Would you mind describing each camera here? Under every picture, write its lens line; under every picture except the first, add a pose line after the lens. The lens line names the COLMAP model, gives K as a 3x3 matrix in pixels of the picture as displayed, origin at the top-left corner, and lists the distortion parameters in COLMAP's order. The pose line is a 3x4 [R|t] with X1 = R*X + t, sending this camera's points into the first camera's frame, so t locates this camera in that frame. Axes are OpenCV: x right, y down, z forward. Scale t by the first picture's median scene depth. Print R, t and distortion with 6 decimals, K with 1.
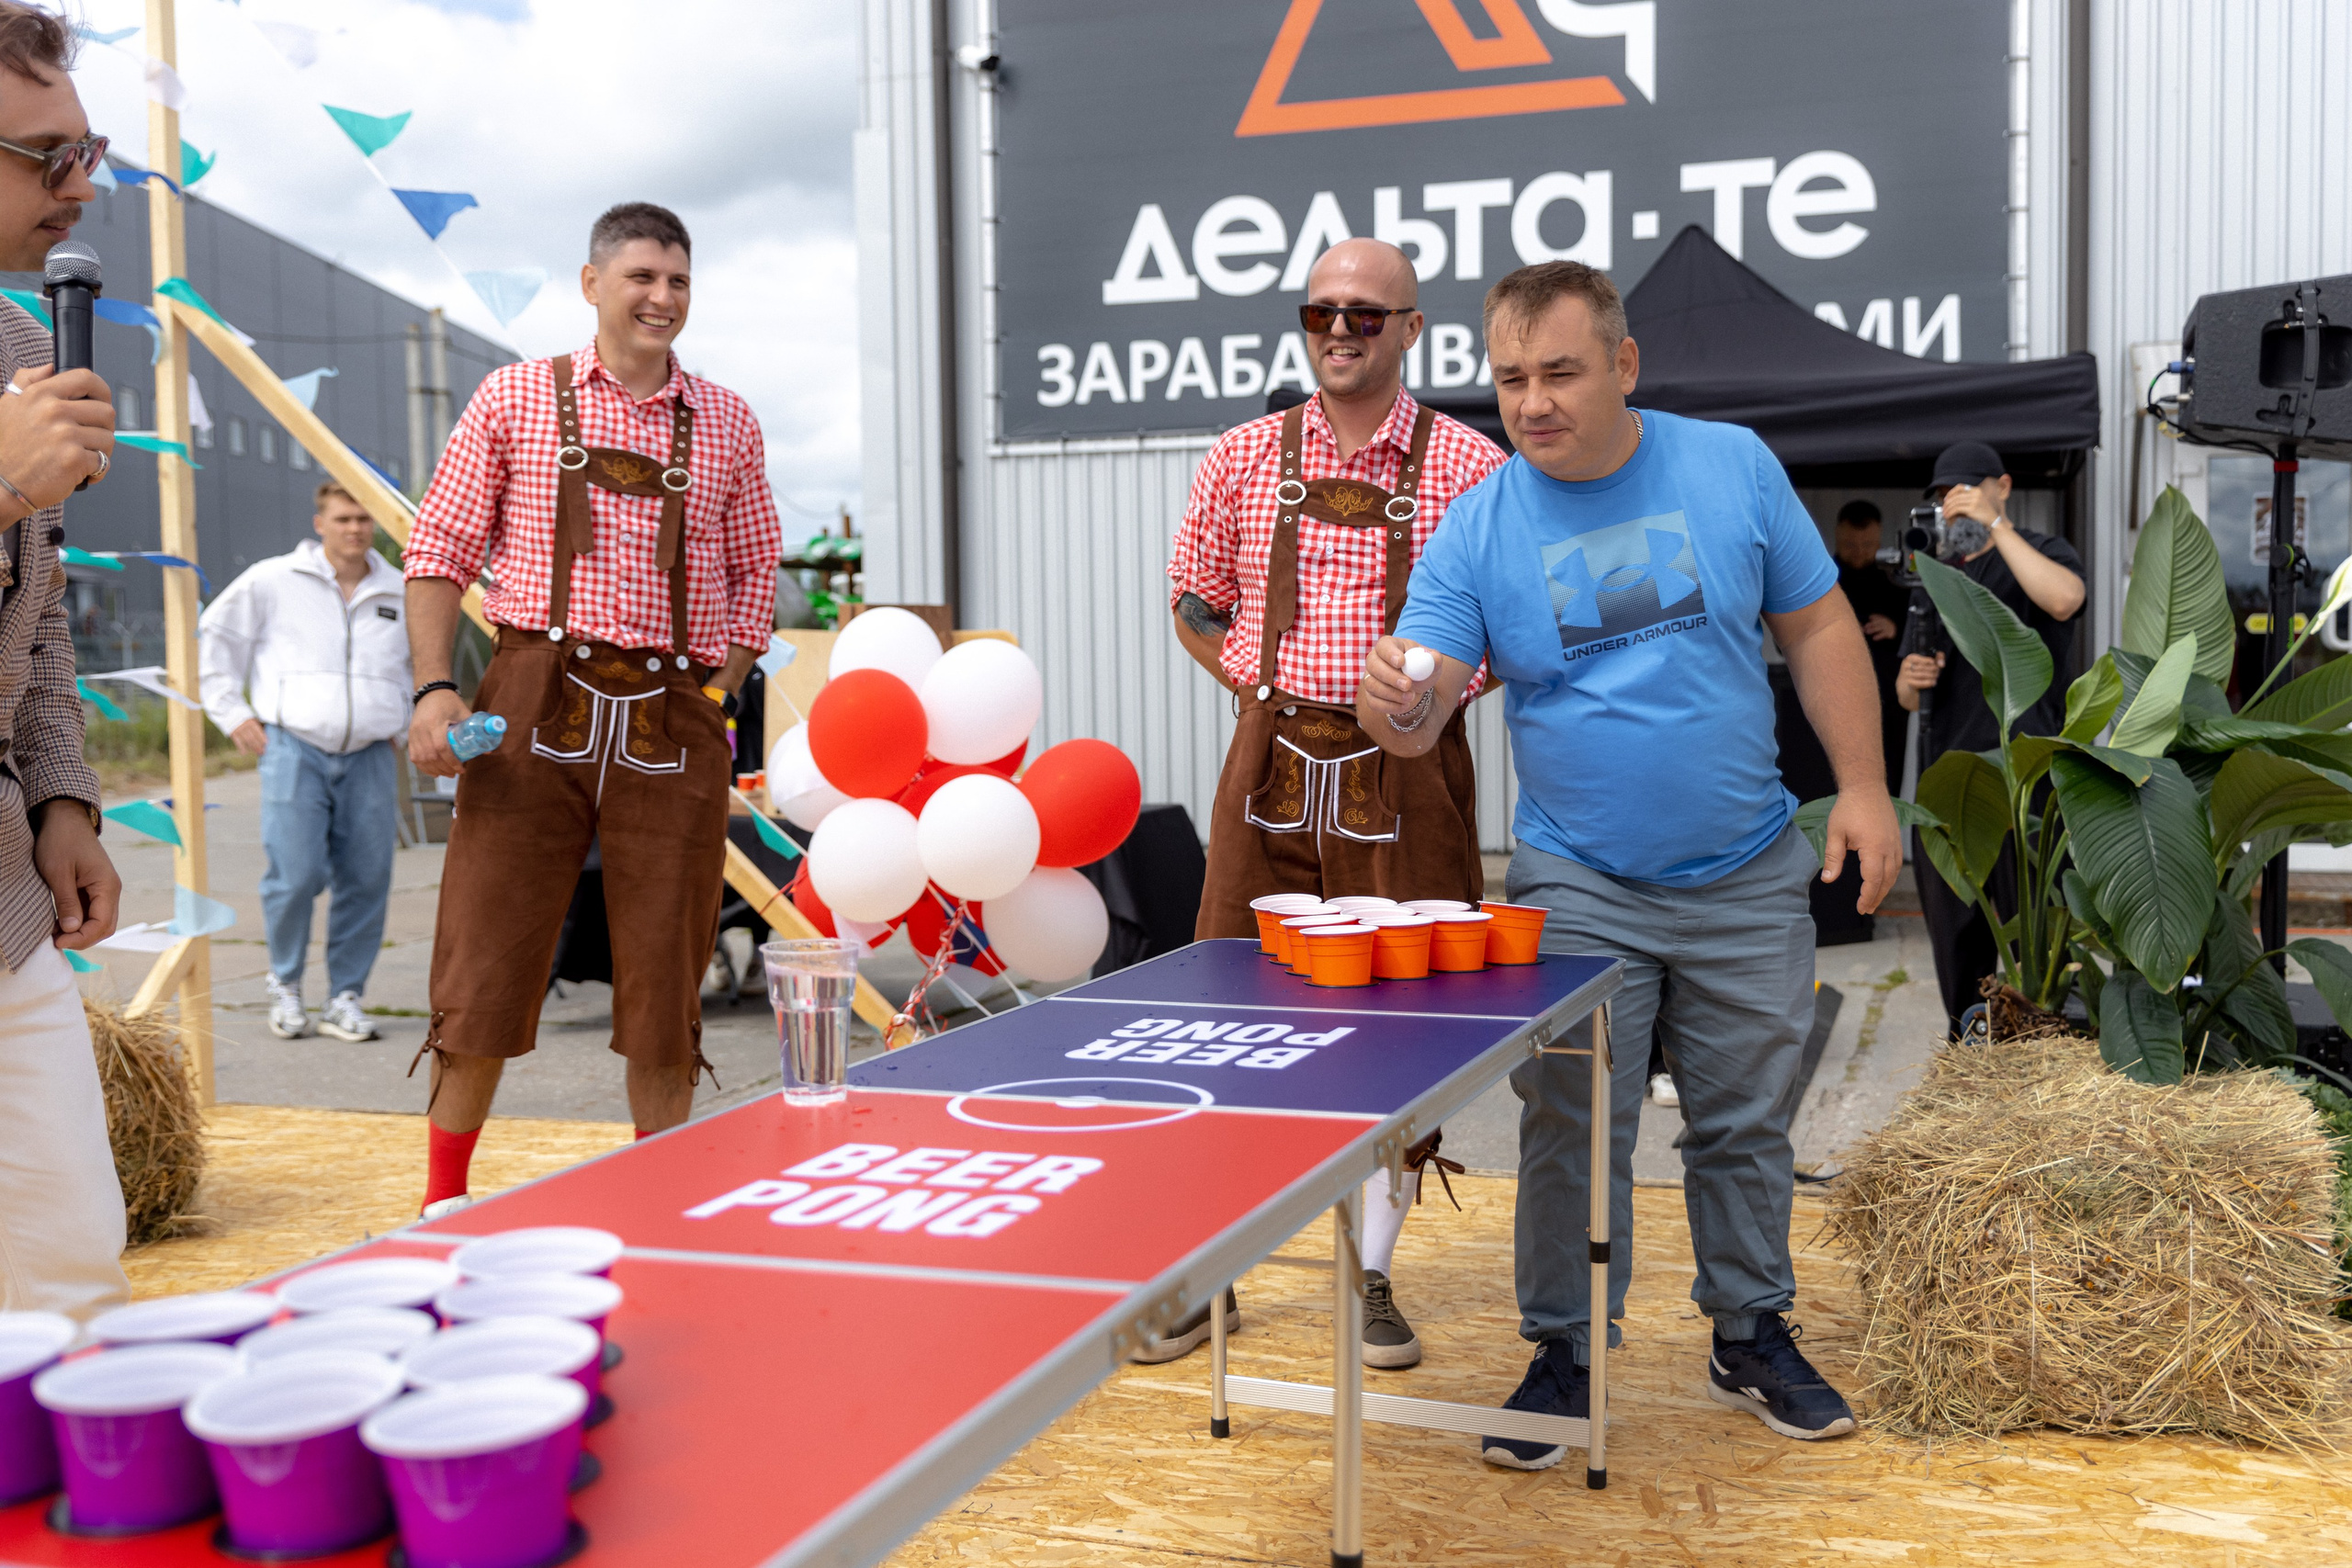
lens RADIAL K [[2563.8, 0, 1174.3], [0, 2563.8, 791.2], [0, 0, 1]] dist [0.020755, 0.000000]
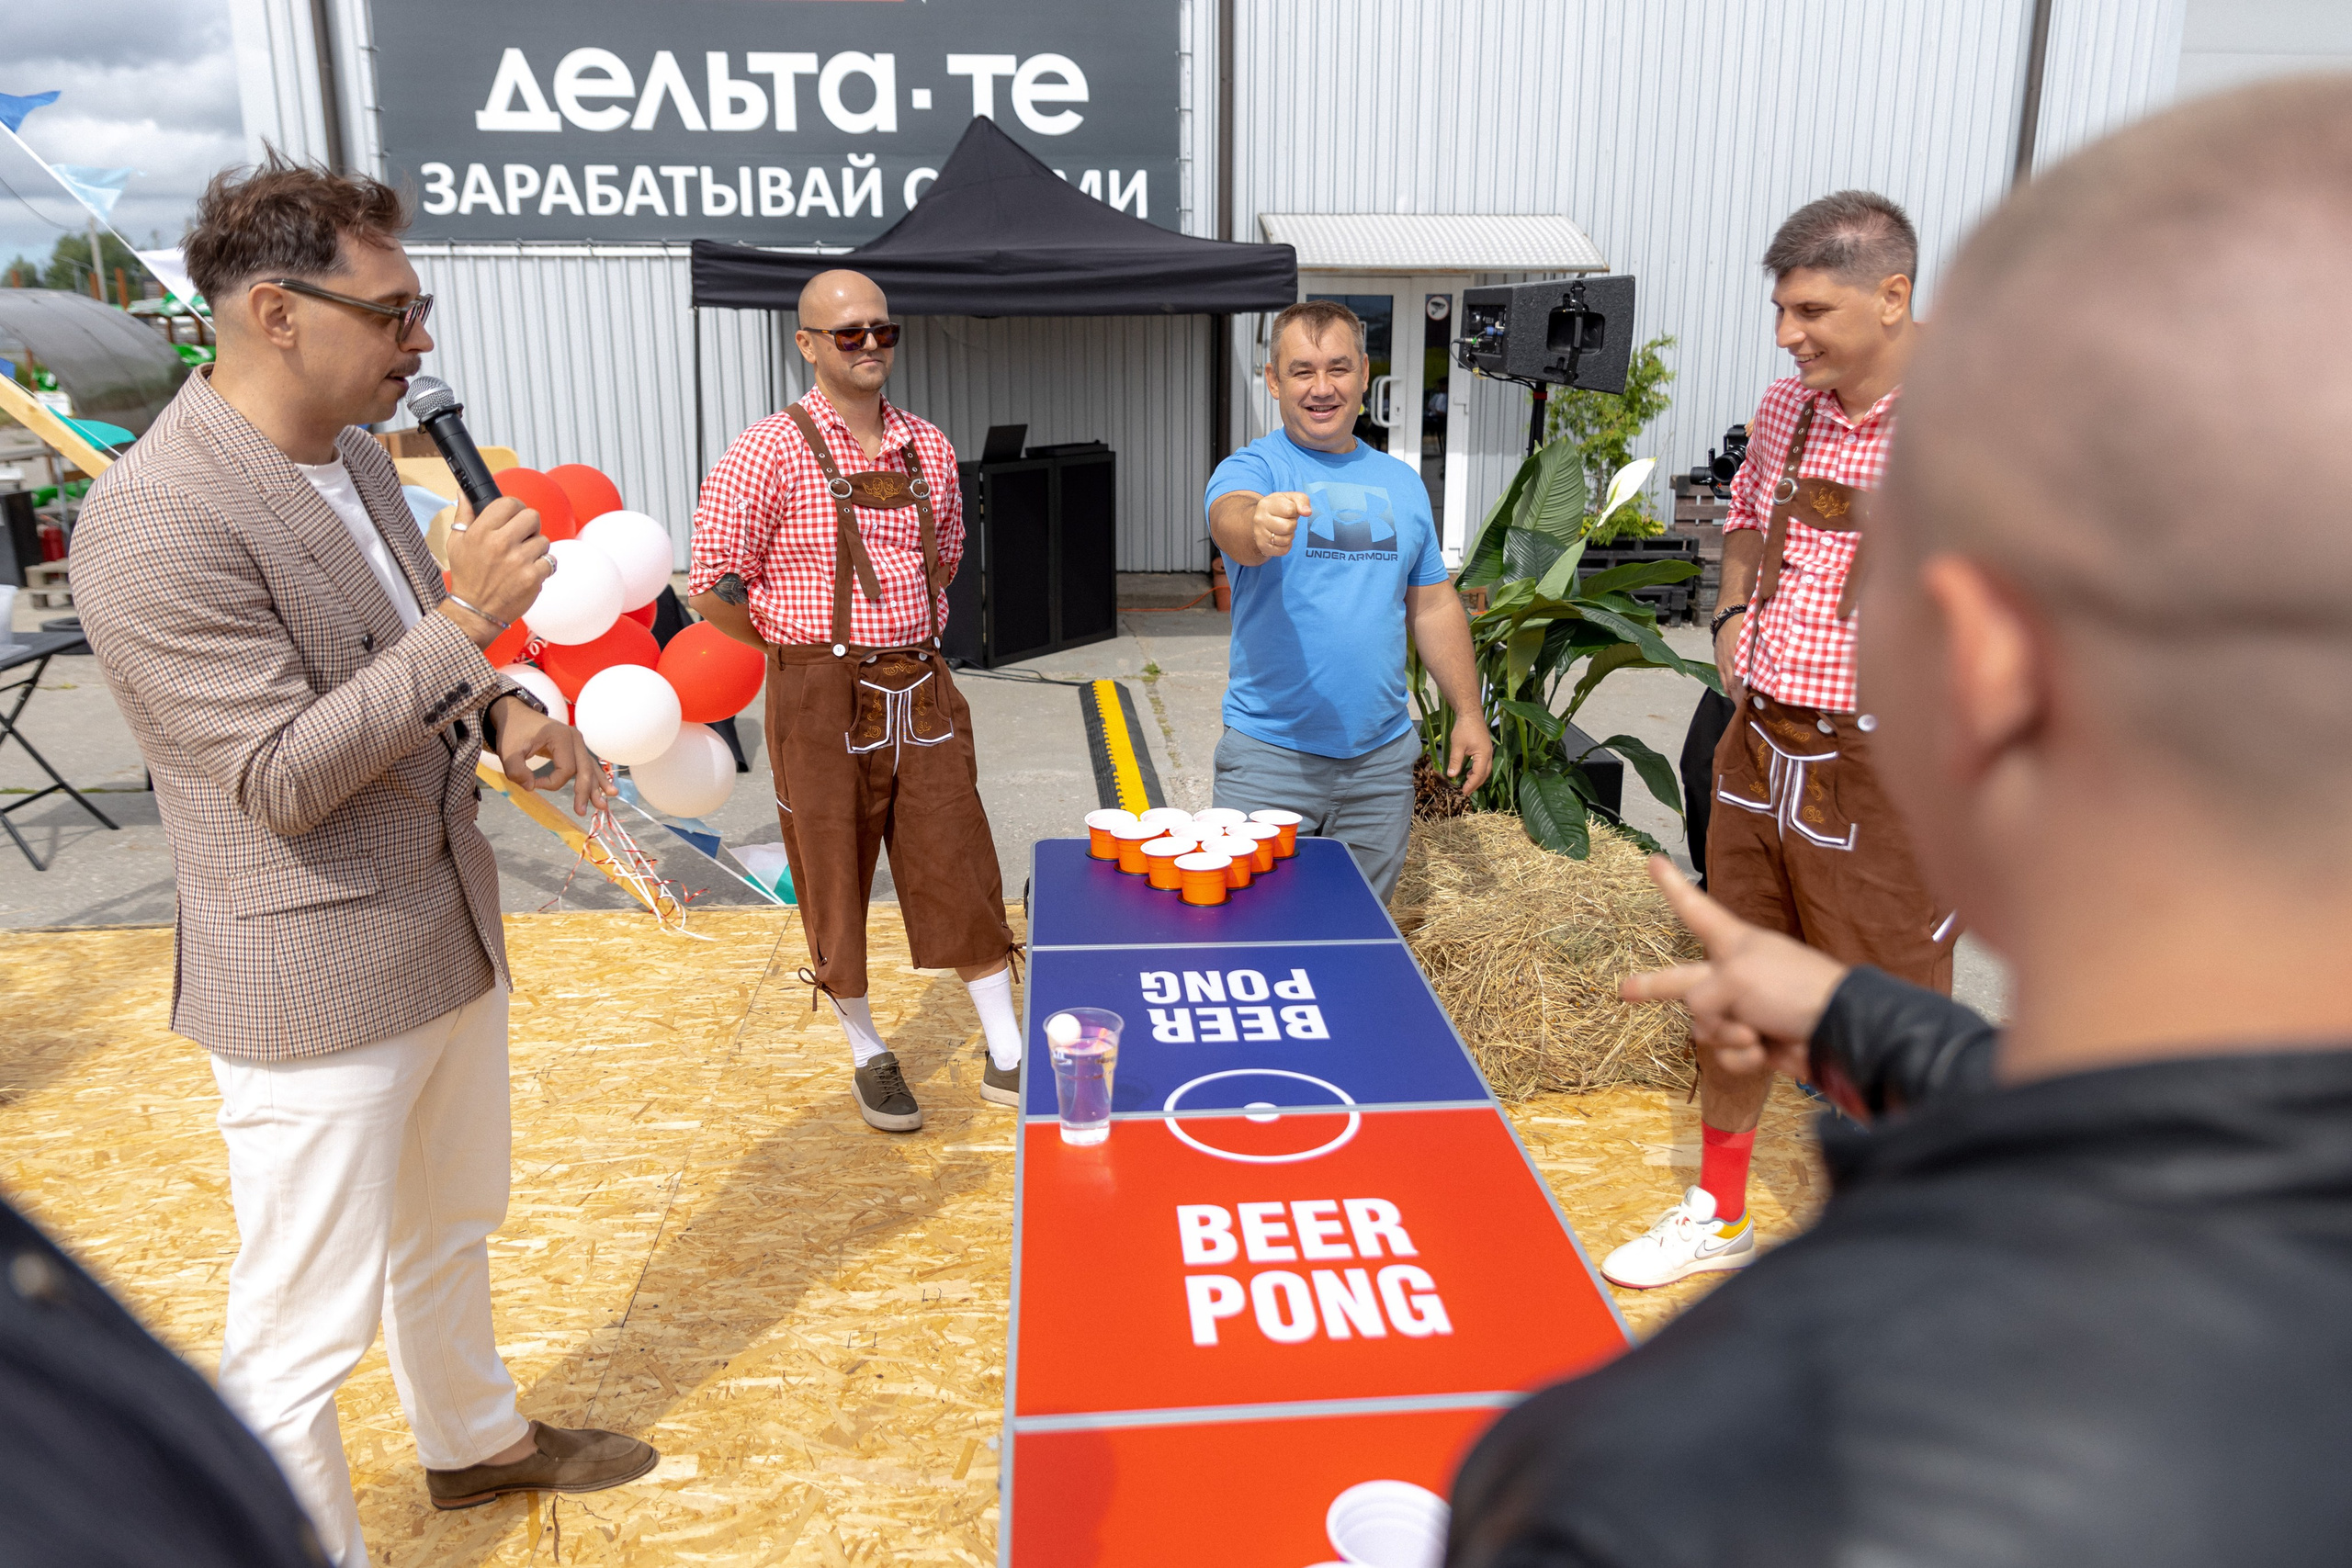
lens RADIAL K [[1807.4, 0, 1177.7], [0, 1807.4, 776.5], [0, 0, 1]] dist [-0.004292, 0.001593]
pose [[0.912584, -0.085989, 0.399745, -0.095755], [0.008652, 0.981479, 0.191373, -0.050949], [-0.408797, -0.171186, 0.896426, 0.042542]]
